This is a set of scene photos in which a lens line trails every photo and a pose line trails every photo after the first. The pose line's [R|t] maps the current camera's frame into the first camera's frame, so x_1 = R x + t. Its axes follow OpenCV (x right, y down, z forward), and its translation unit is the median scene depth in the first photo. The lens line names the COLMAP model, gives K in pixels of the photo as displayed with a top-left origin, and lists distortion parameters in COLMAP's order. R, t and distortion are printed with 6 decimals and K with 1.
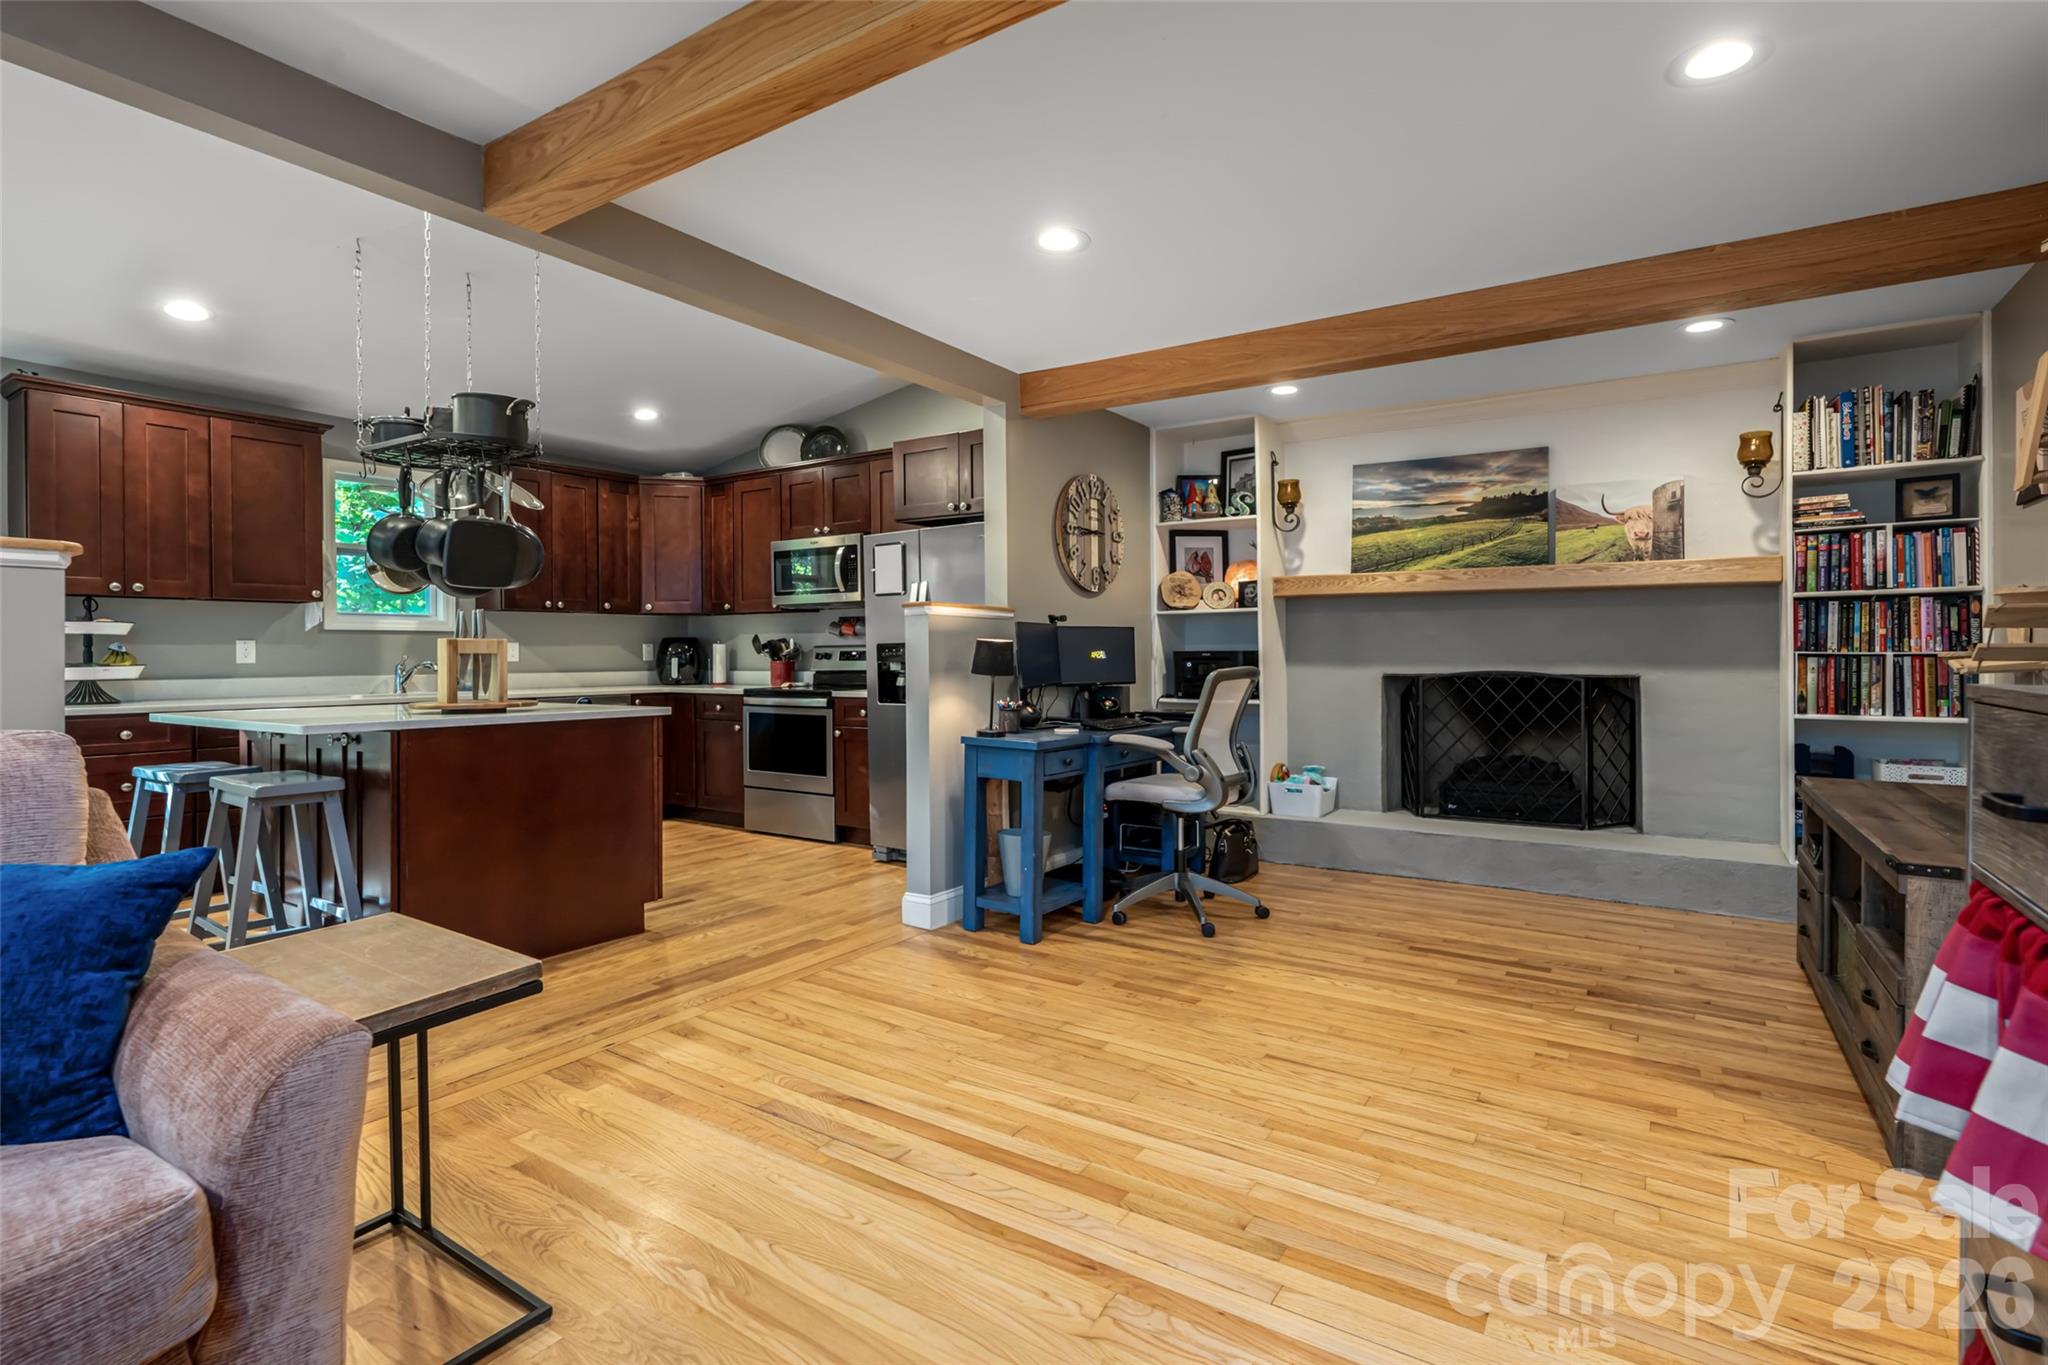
lens RADIAL K [[896.5, 0, 1045.3], [0, 896.5, 666.0], [0, 0, 1]] dist [0.019397, -0.000050]
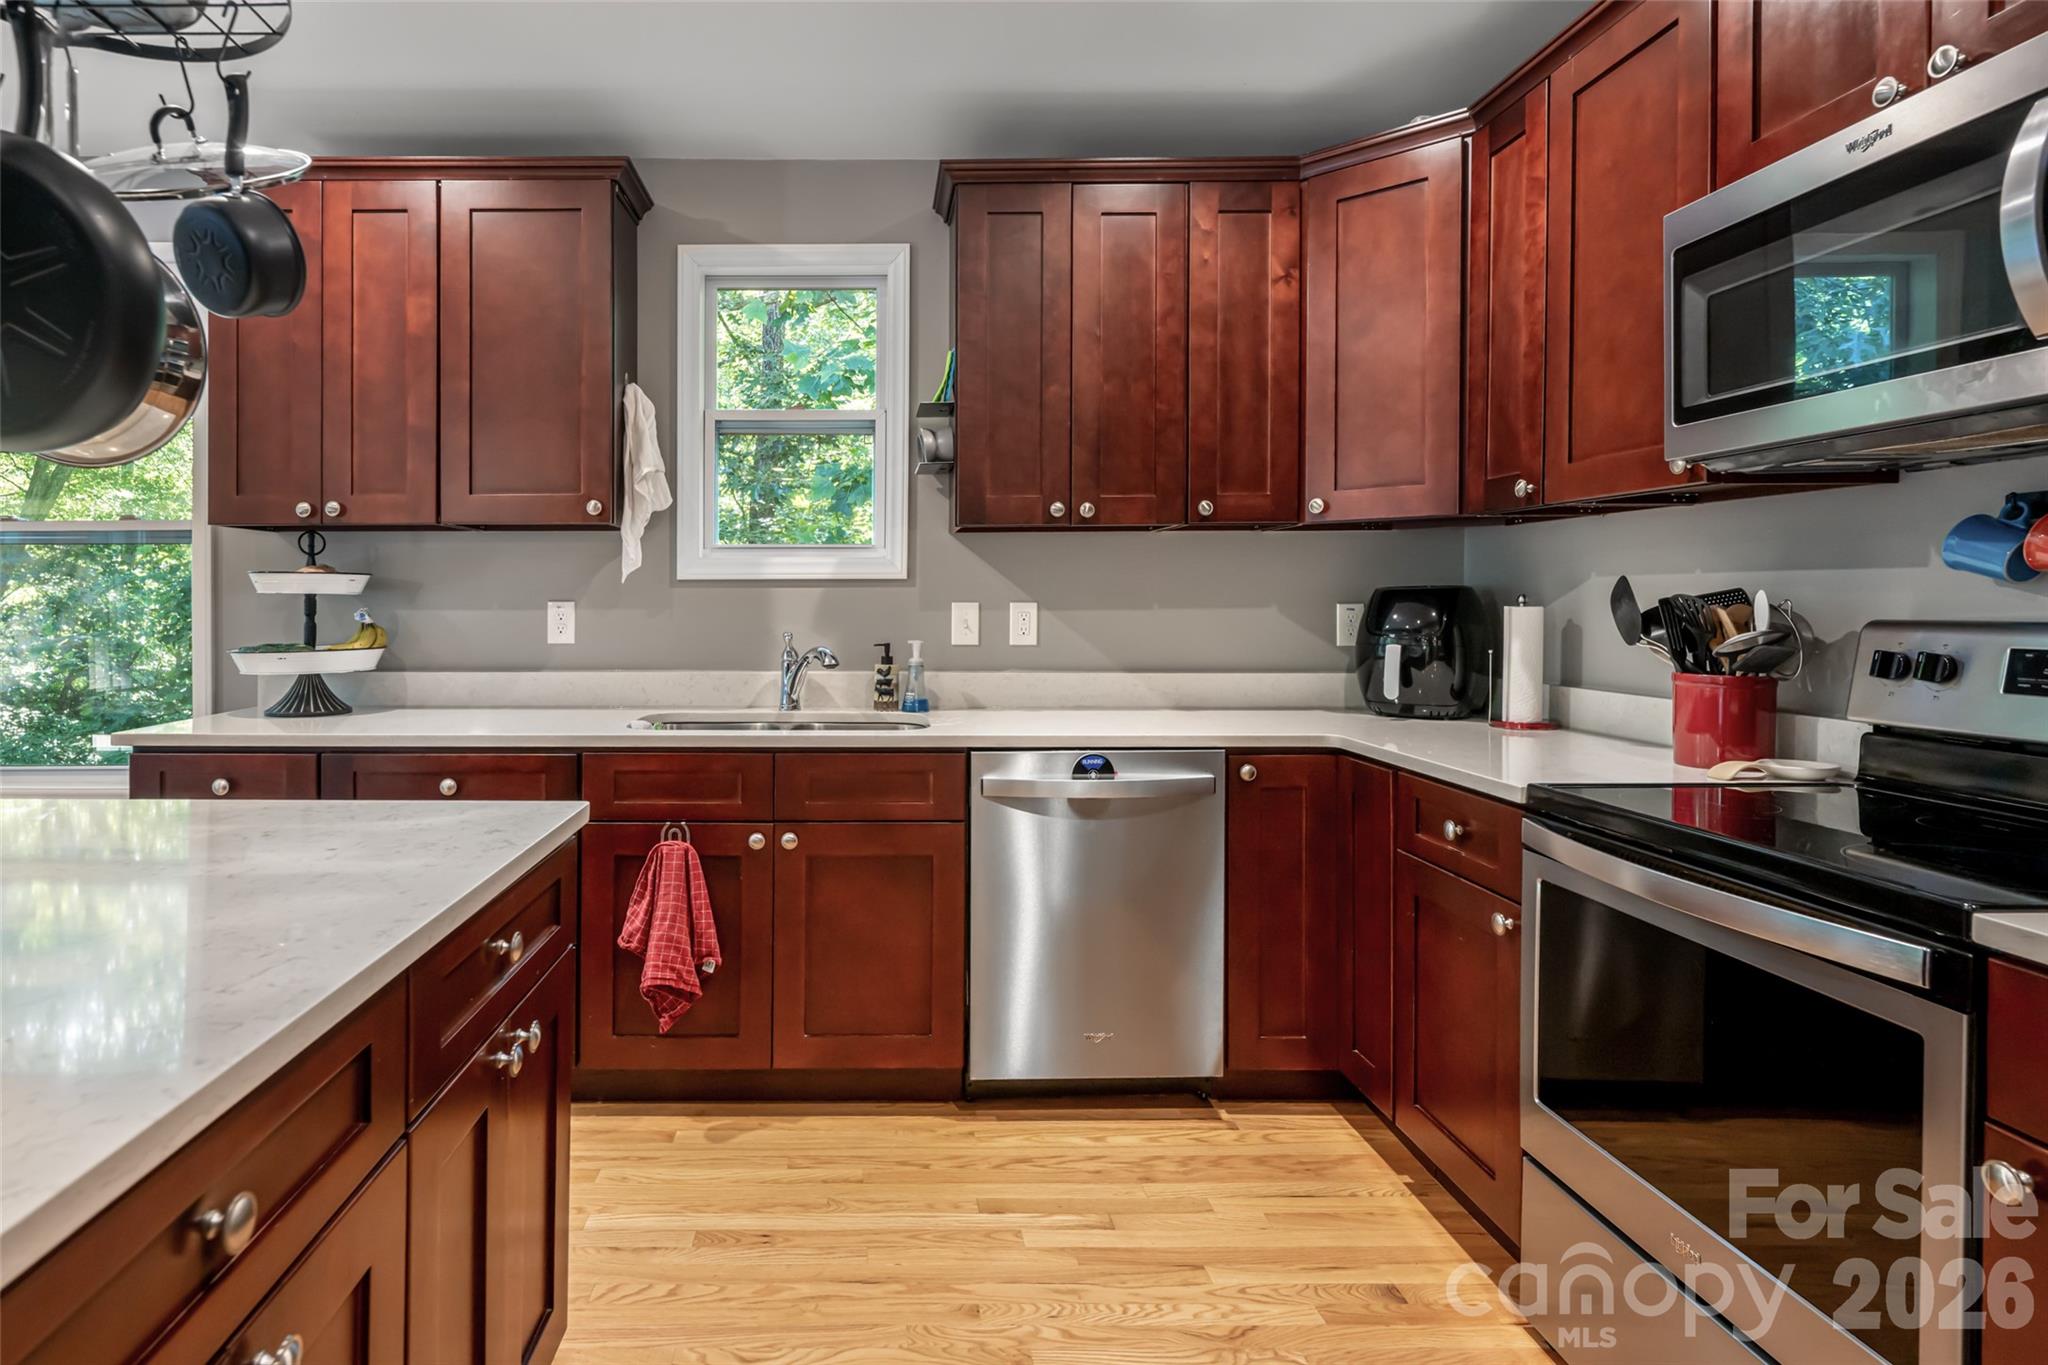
lens RADIAL K [[1120.1, 0, 949.0], [0, 1120.1, 615.2], [0, 0, 1]] dist [0.000424, 0.001212]
pose [[0.575473, 0.016273, -0.817659, -0.190471], [-0.014915, 0.999845, 0.009402, -0.028930], [0.817684, 0.006785, 0.575627, 0.776371]]
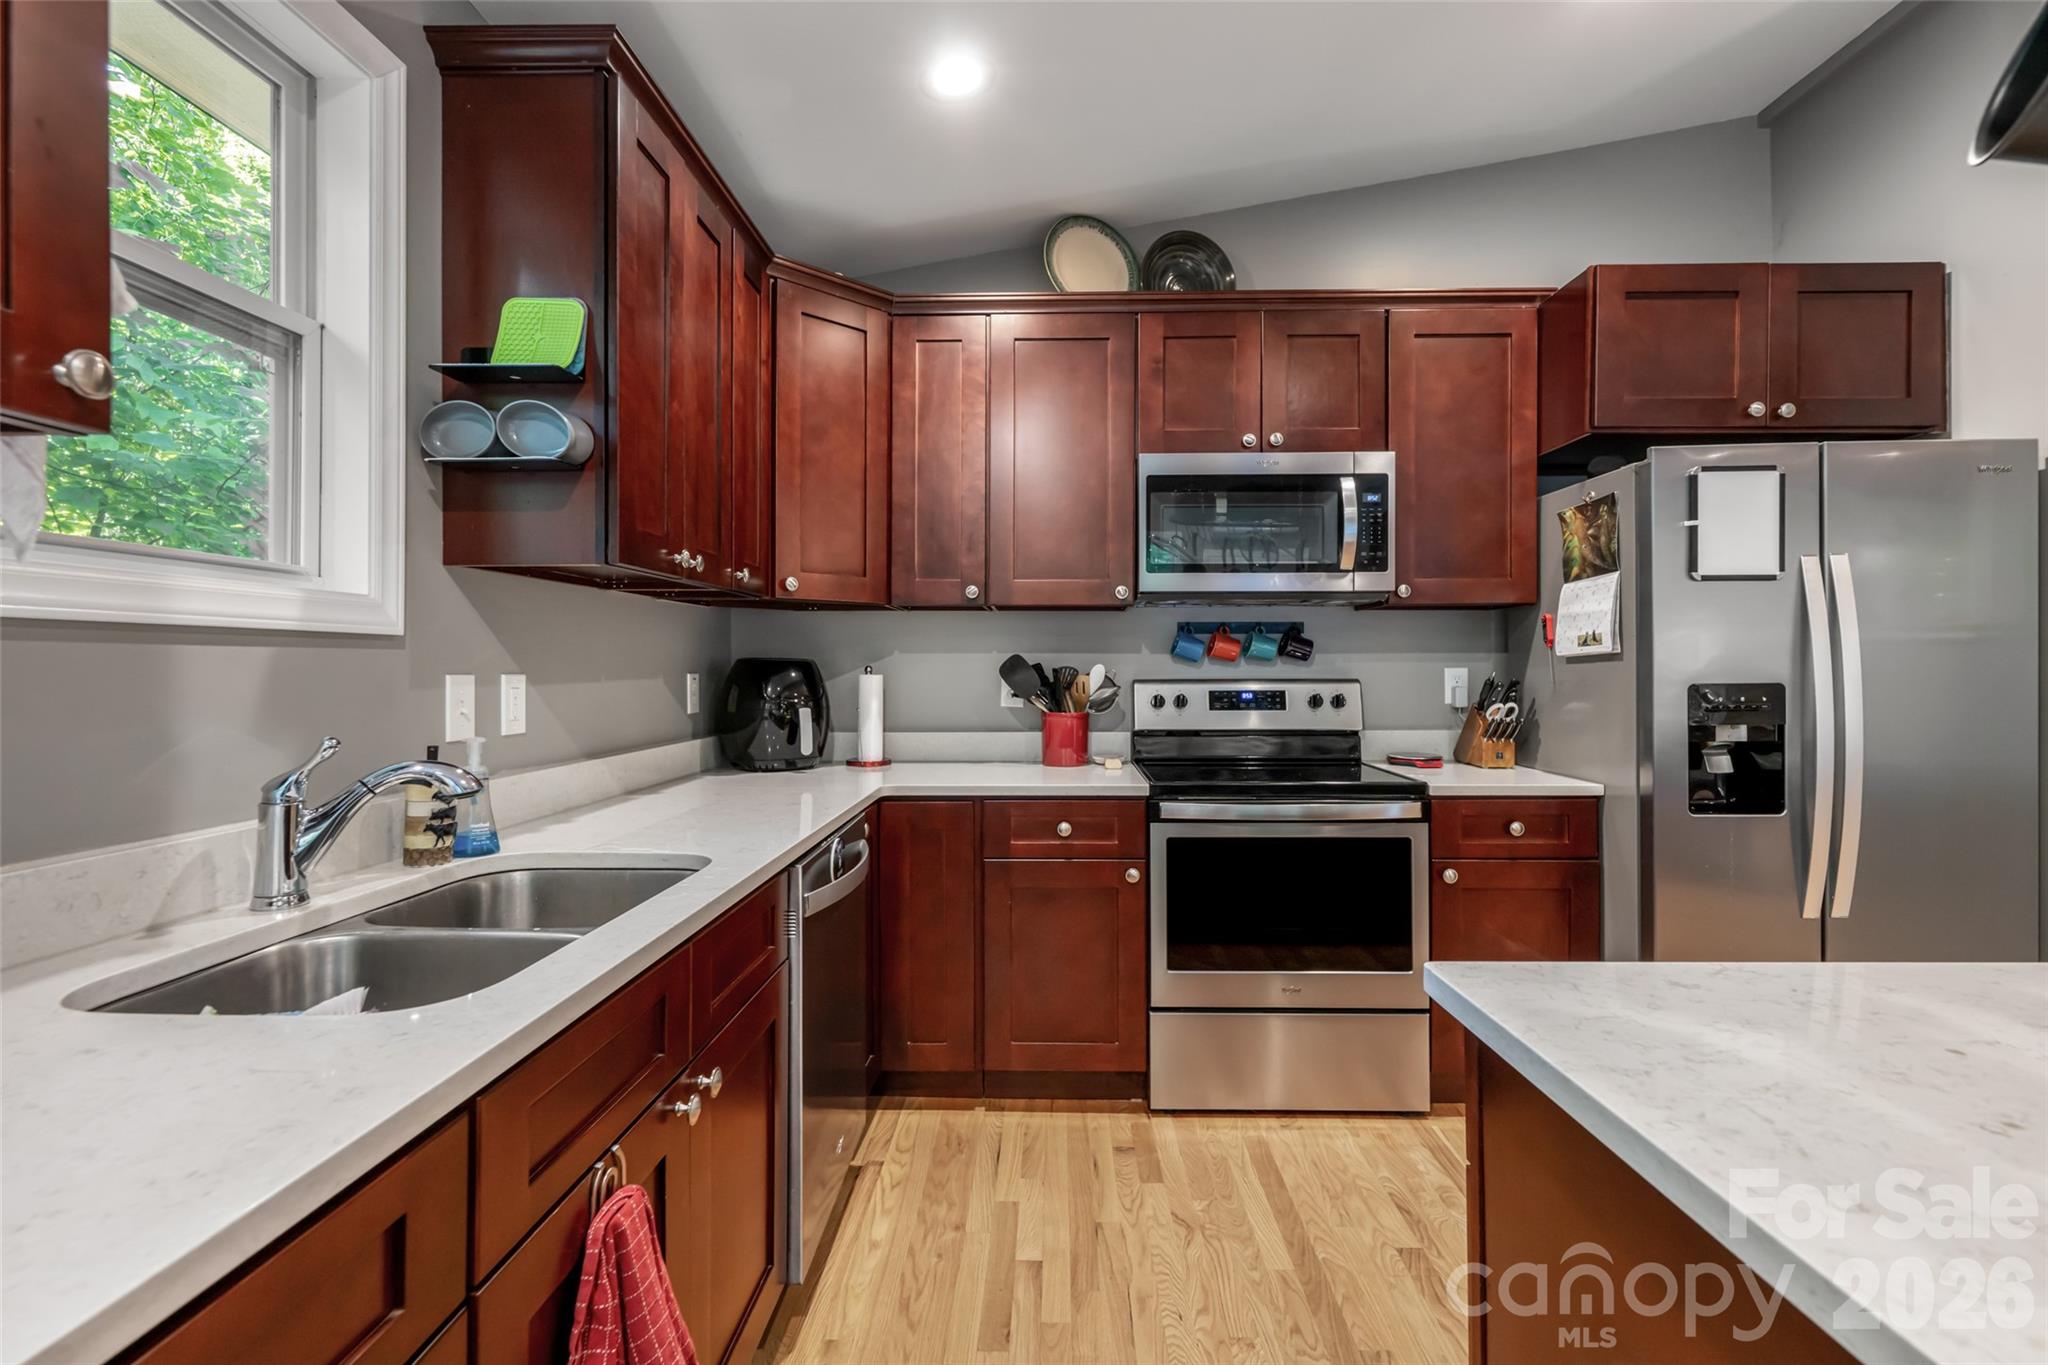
lens RADIAL K [[896.5, 0, 1045.3], [0, 896.5, 666.0], [0, 0, 1]] dist [0.019397, -0.000050]
pose [[0.863376, 0.005913, 0.504527, -0.690375], [0.002780, 0.999860, -0.016476, -0.027590], [-0.504554, 0.015628, 0.863239, 0.753214]]
